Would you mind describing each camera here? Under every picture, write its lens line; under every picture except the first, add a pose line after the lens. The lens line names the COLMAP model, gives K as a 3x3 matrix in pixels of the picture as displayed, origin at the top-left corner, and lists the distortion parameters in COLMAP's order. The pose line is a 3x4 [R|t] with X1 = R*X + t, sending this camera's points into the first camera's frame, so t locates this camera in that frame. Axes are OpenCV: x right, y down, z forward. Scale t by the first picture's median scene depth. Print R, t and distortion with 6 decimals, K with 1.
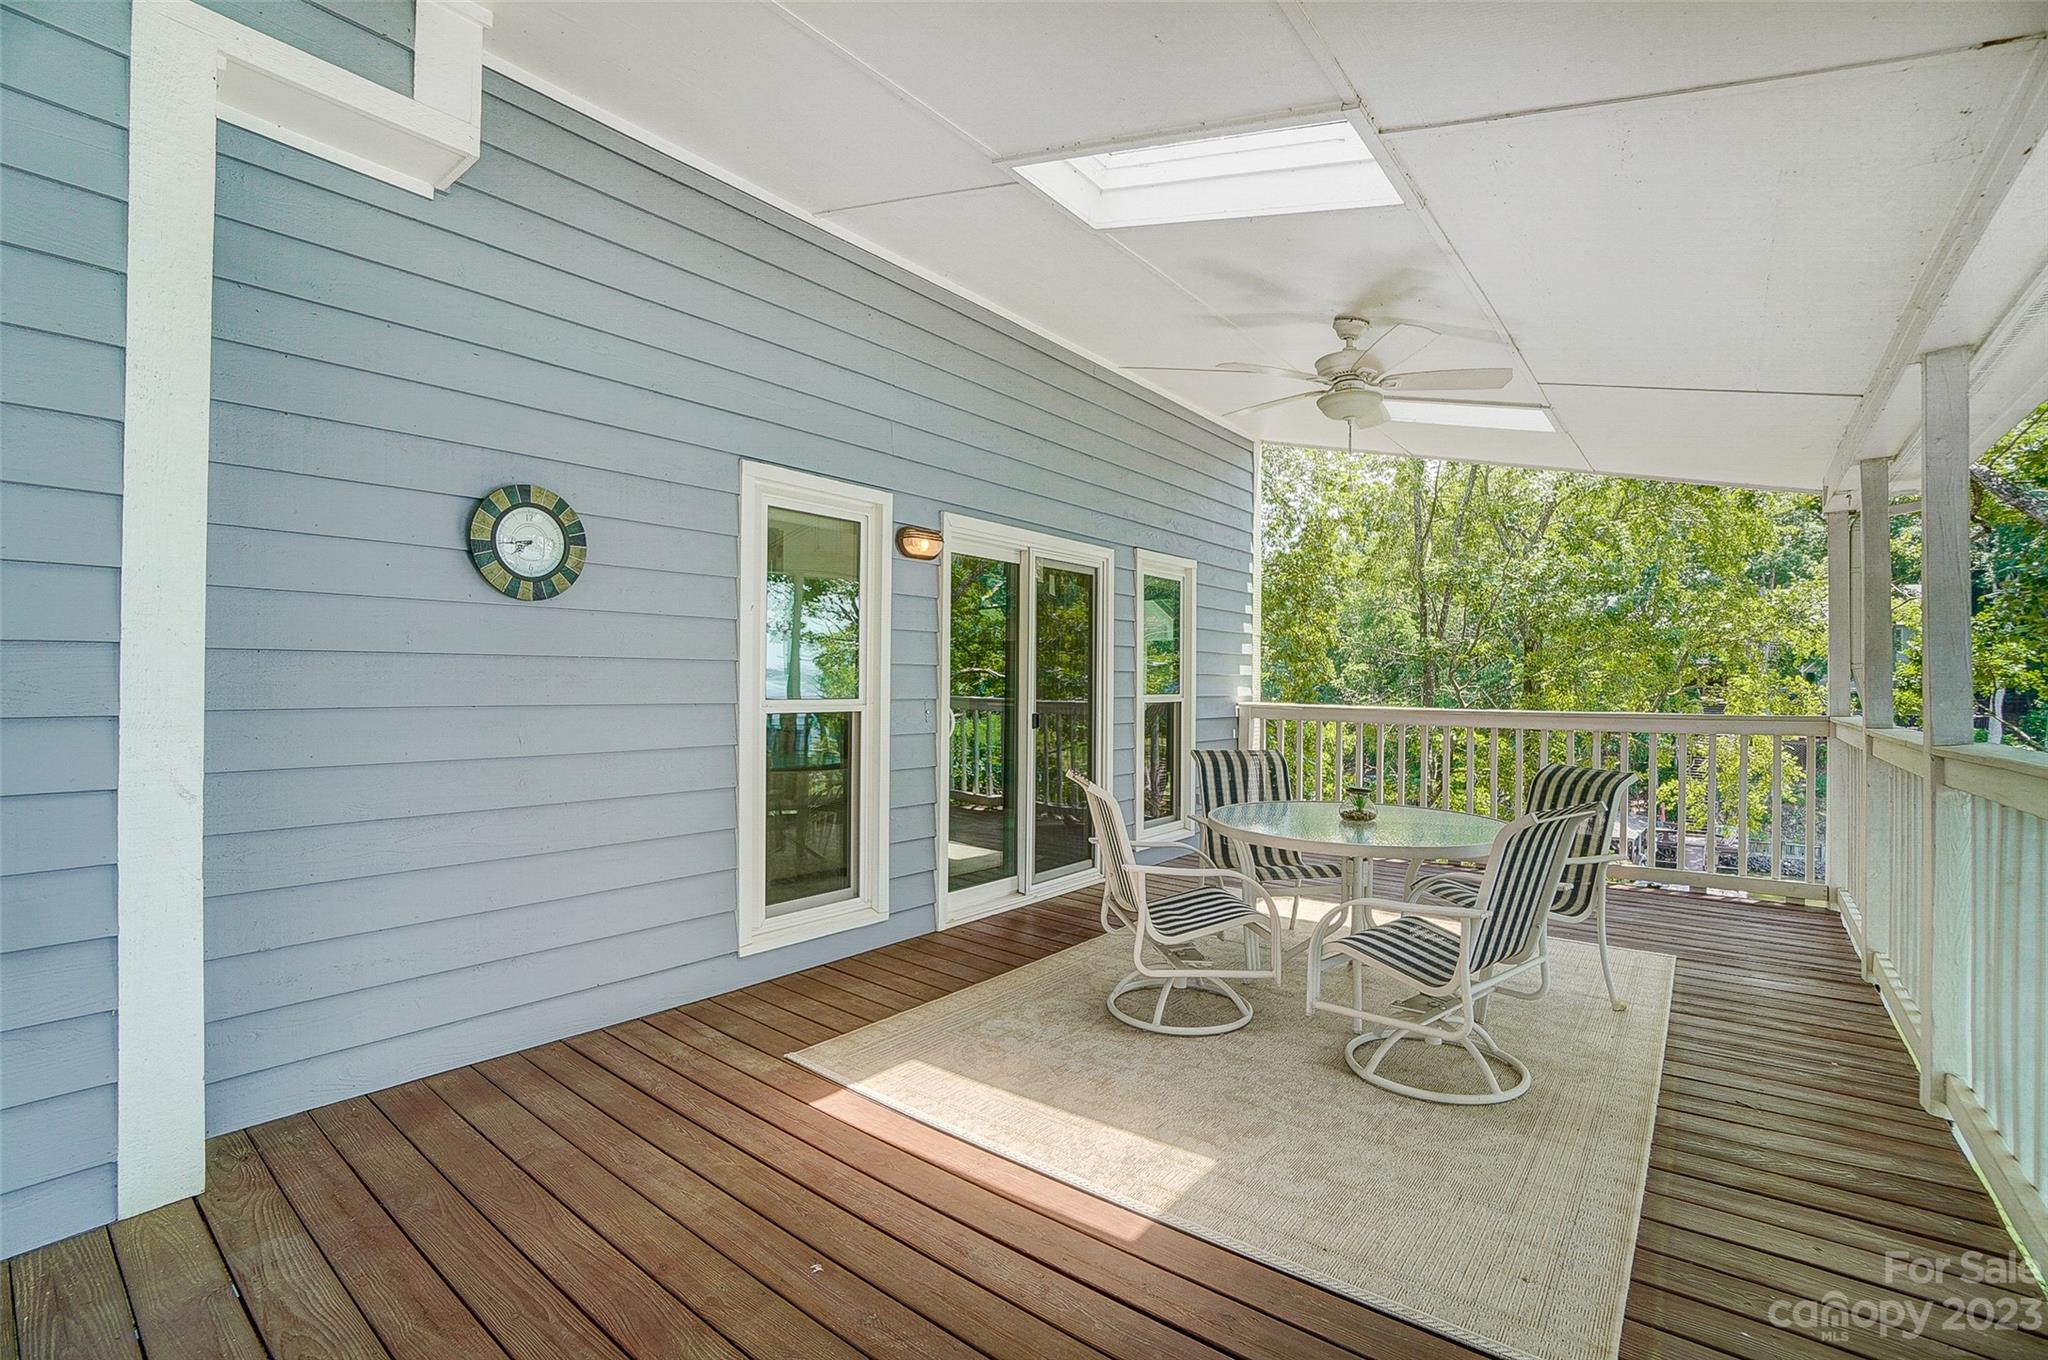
lens RADIAL K [[935.1, 0, 1031.2], [0, 935.1, 677.1], [0, 0, 1]] dist [-0.001268, 0.000443]
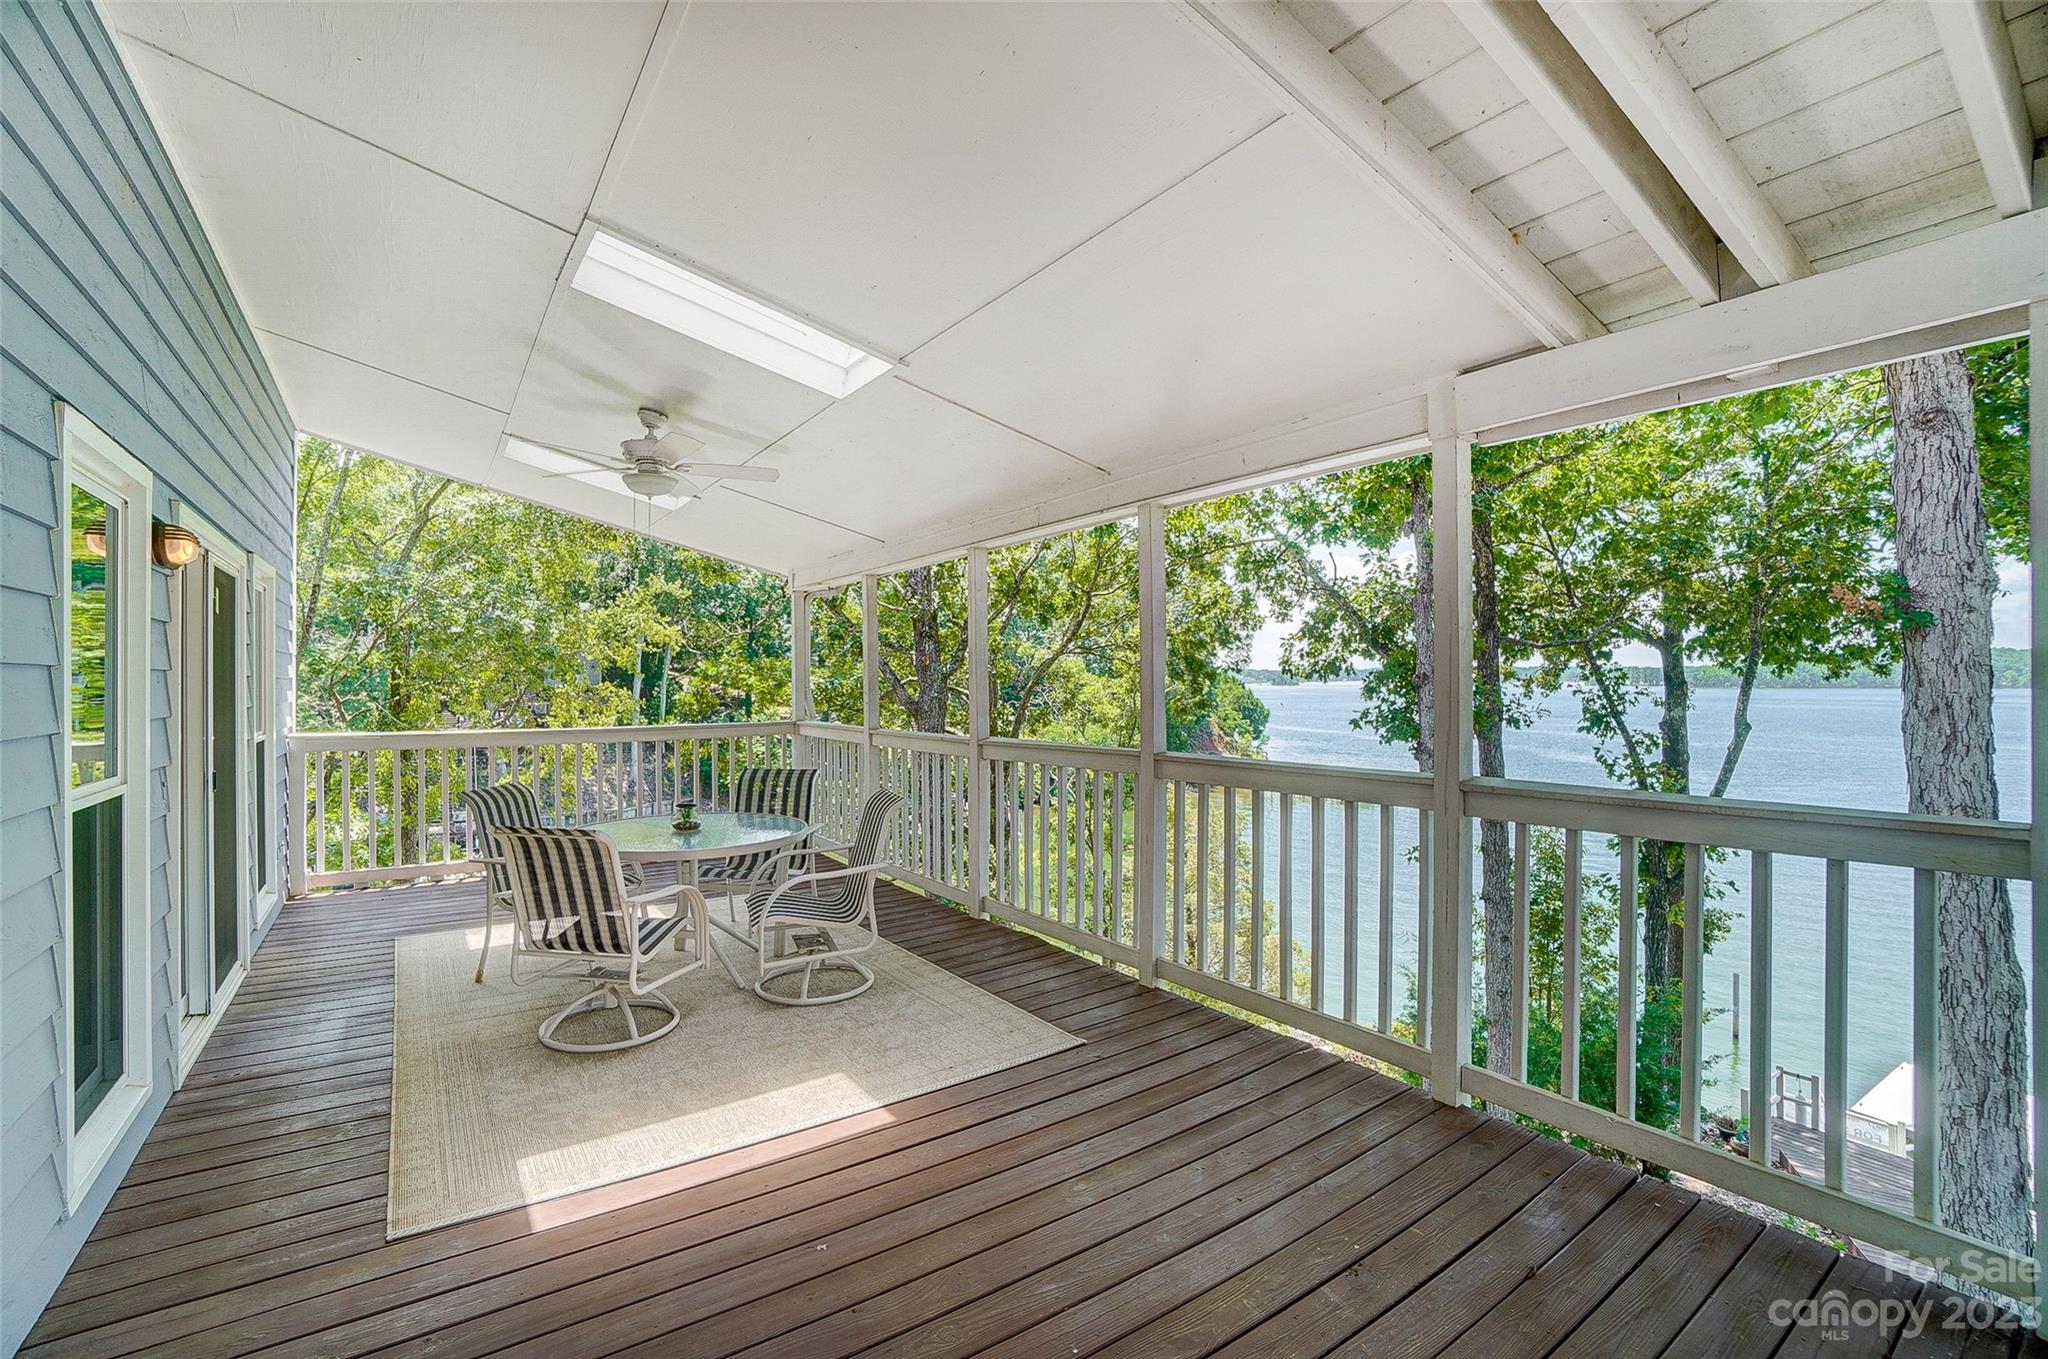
lens RADIAL K [[917.0, 0, 1021.3], [0, 917.0, 682.1], [0, 0, 1]] dist [-0.001031, -0.000021]
pose [[0.308290, -0.008841, 0.951251, -0.542663], [-0.002559, 0.999945, 0.010123, -0.044913], [-0.951289, -0.005555, 0.308251, 0.168648]]
